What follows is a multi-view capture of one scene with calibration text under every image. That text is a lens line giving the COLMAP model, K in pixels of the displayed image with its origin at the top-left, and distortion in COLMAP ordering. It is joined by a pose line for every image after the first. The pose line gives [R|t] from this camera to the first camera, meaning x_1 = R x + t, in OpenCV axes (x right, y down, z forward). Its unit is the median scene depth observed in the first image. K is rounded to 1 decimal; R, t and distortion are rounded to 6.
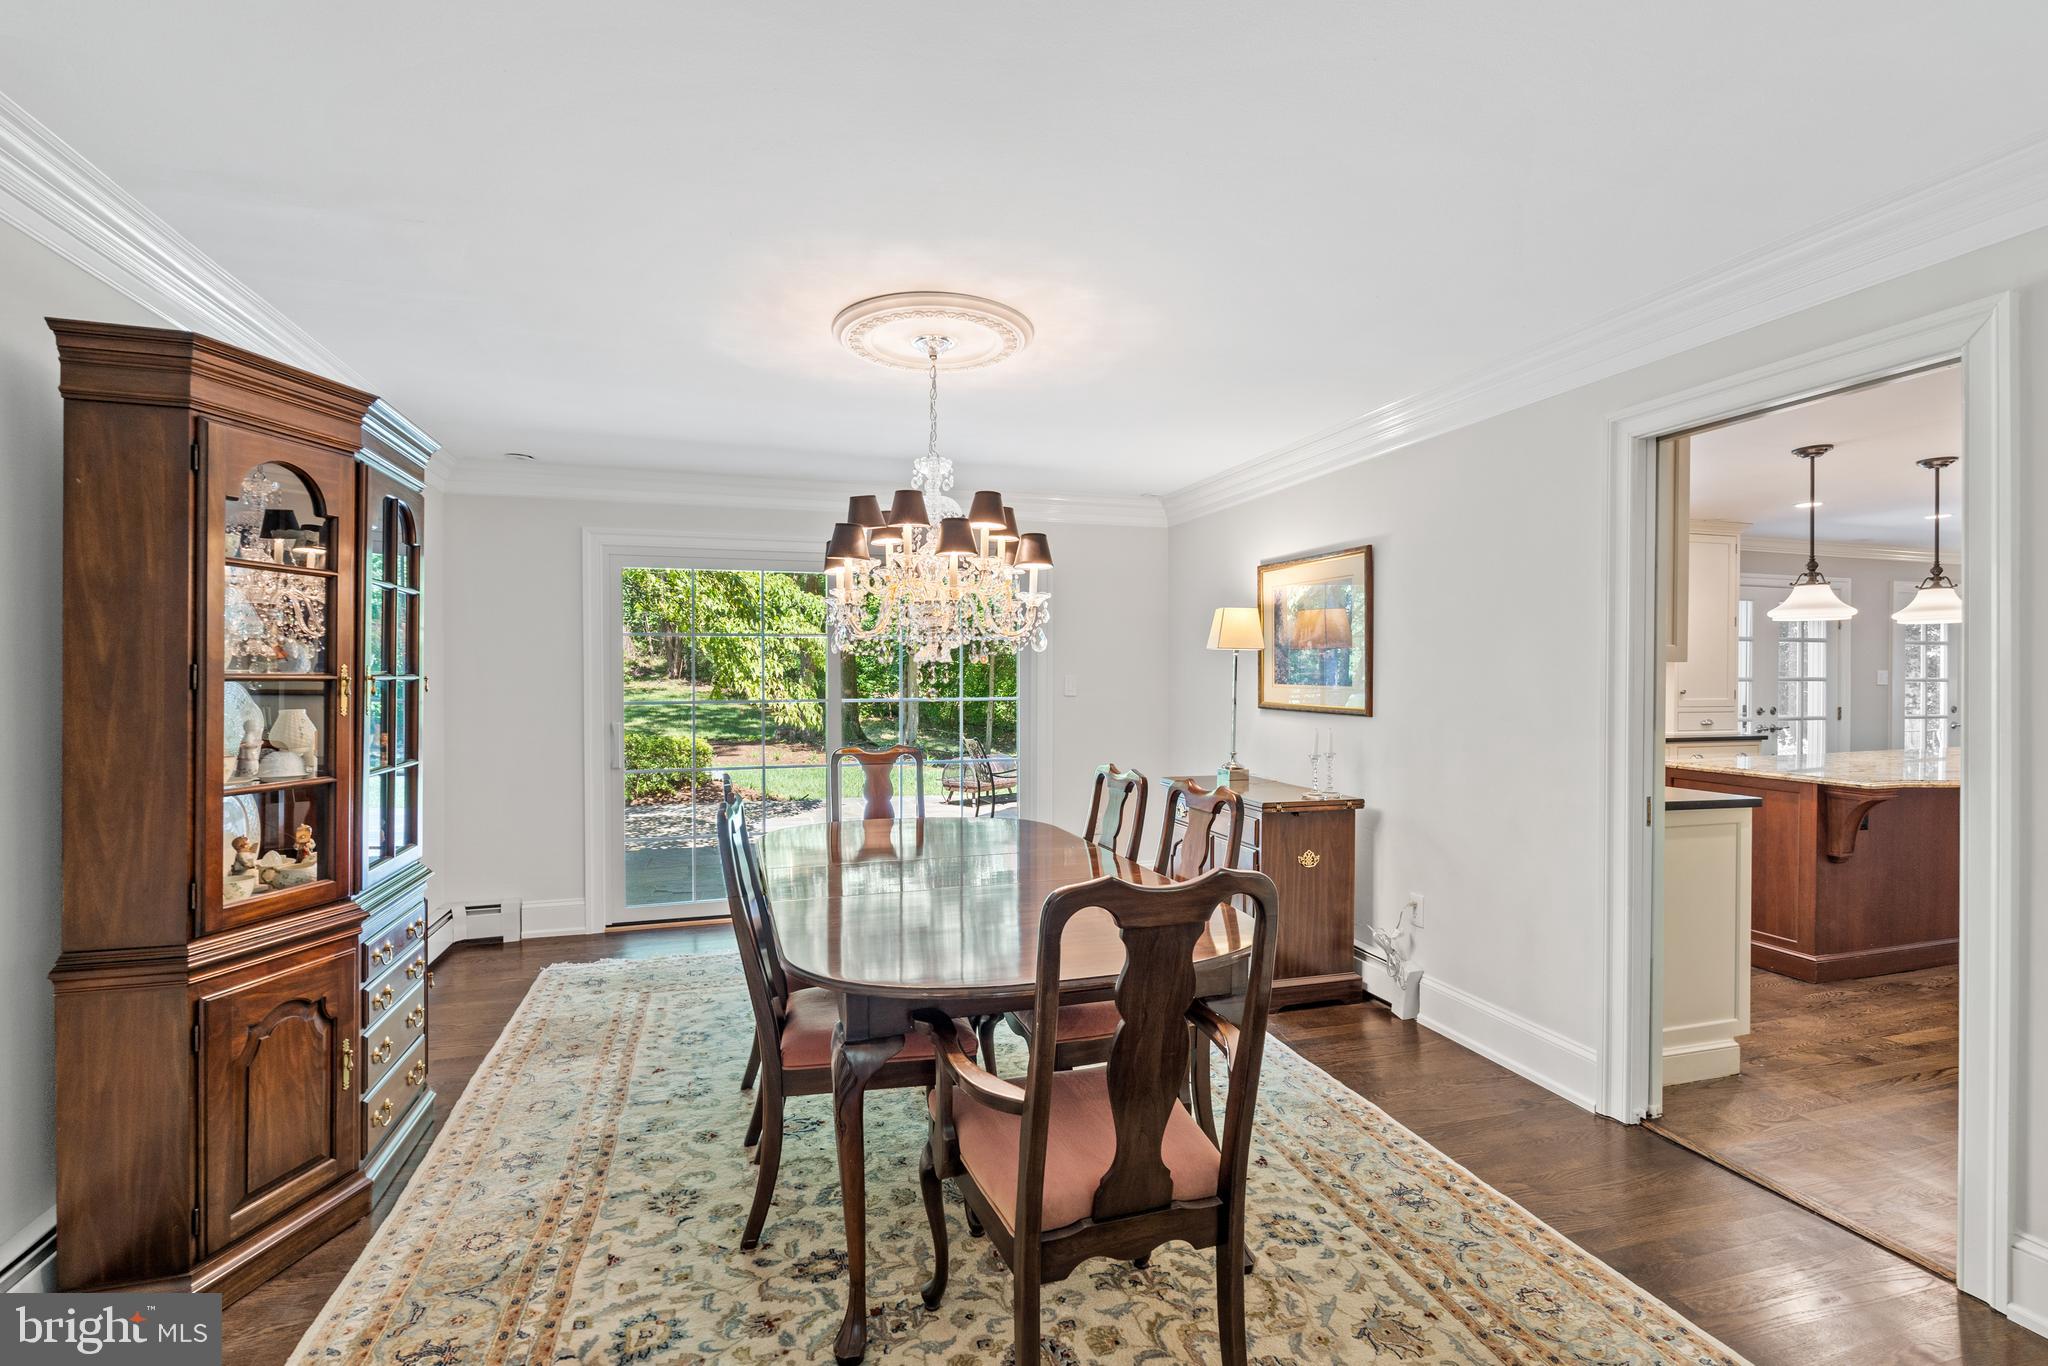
lens RADIAL K [[934.3, 0, 1027.0], [0, 934.3, 681.0], [0, 0, 1]] dist [0.005624, 0.001088]
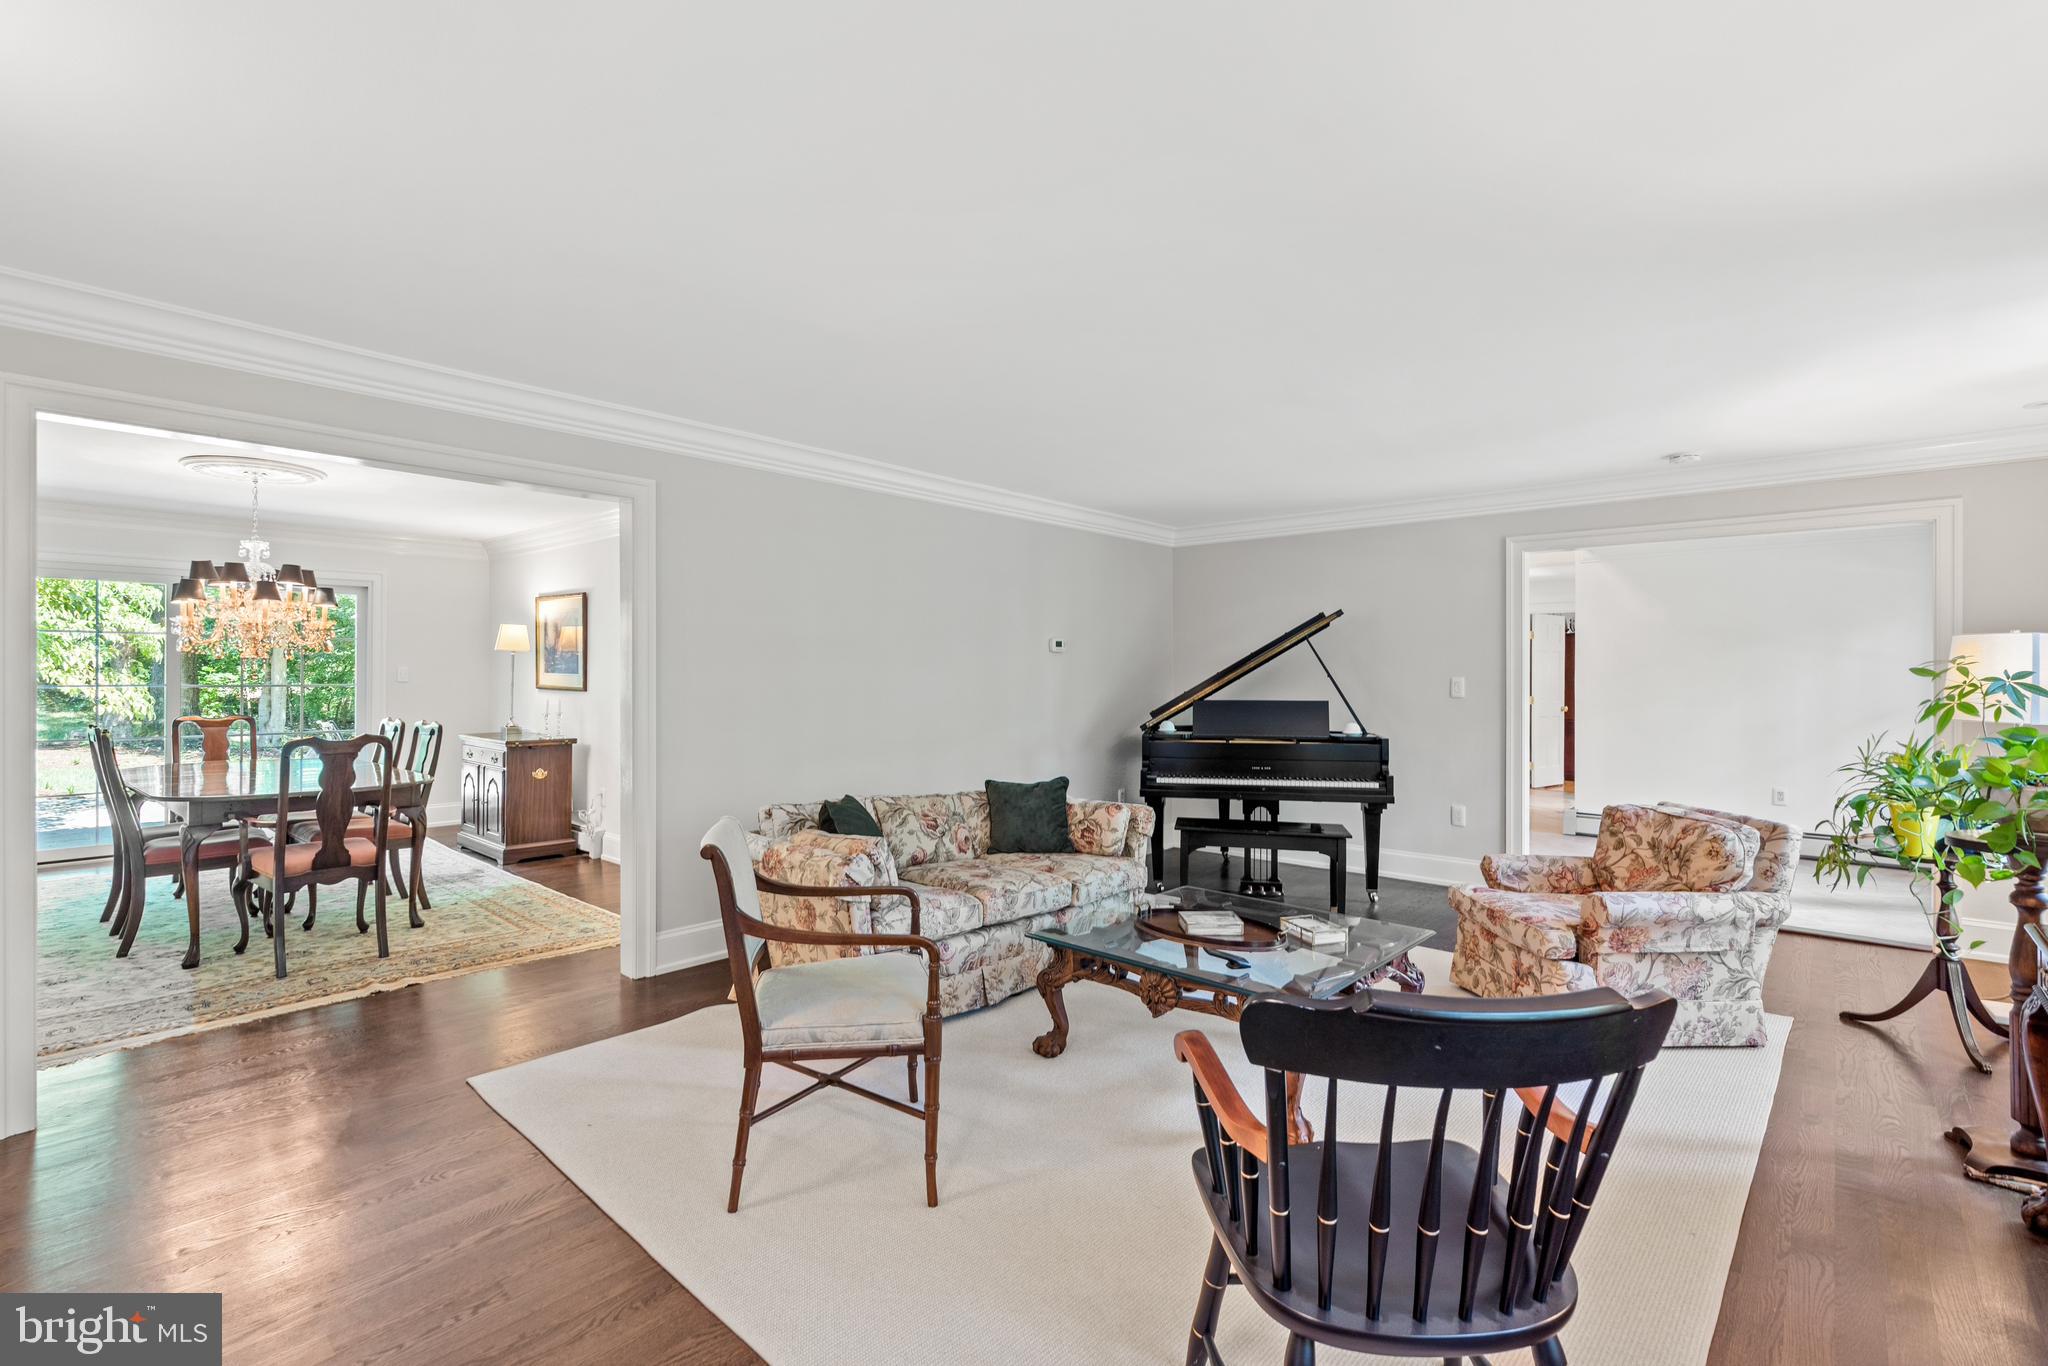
lens RADIAL K [[934.3, 0, 1014.8], [0, 934.3, 673.0], [0, 0, 1]] dist [0.005624, 0.001088]
pose [[0.860546, 0.004131, 0.509356, 0.229824], [-0.002355, 0.999989, -0.004131, 0.013019], [-0.509368, 0.002356, 0.860546, -1.230215]]
